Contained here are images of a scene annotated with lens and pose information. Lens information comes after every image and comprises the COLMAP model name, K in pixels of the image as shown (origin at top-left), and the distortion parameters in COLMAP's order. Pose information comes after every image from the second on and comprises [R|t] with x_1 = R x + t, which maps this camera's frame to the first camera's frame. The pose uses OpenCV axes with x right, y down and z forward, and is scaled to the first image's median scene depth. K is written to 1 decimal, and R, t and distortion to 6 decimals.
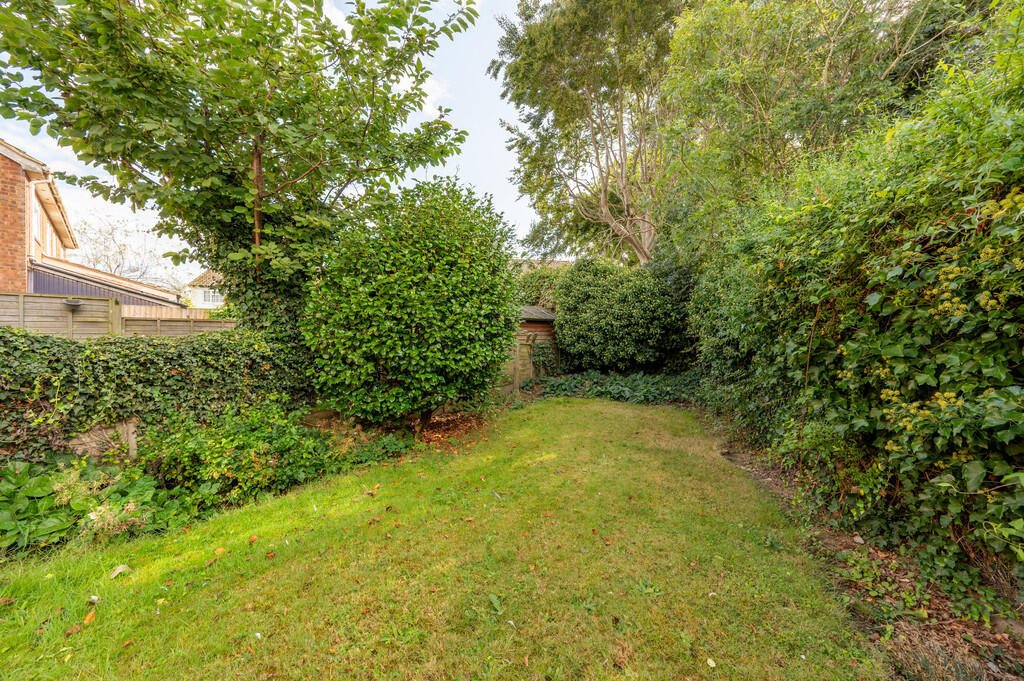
lens RADIAL K [[402.5, 0, 517.0], [0, 402.5, 332.5], [0, 0, 1]] dist [-0.001472, -0.000157]
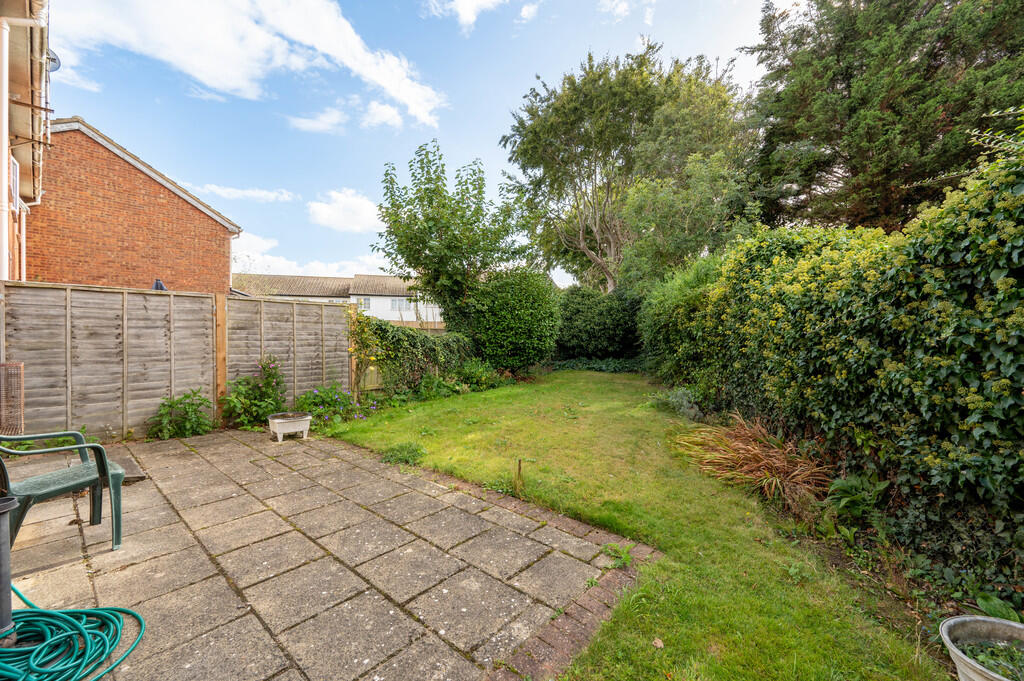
lens RADIAL K [[402.5, 0, 507.1], [0, 402.5, 342.1], [0, 0, 1]] dist [-0.001472, -0.000157]
pose [[0.997927, -0.003253, 0.064281, -0.213625], [0.002023, 0.999814, 0.019184, 0.002527], [-0.064331, -0.019014, 0.997747, -0.591599]]
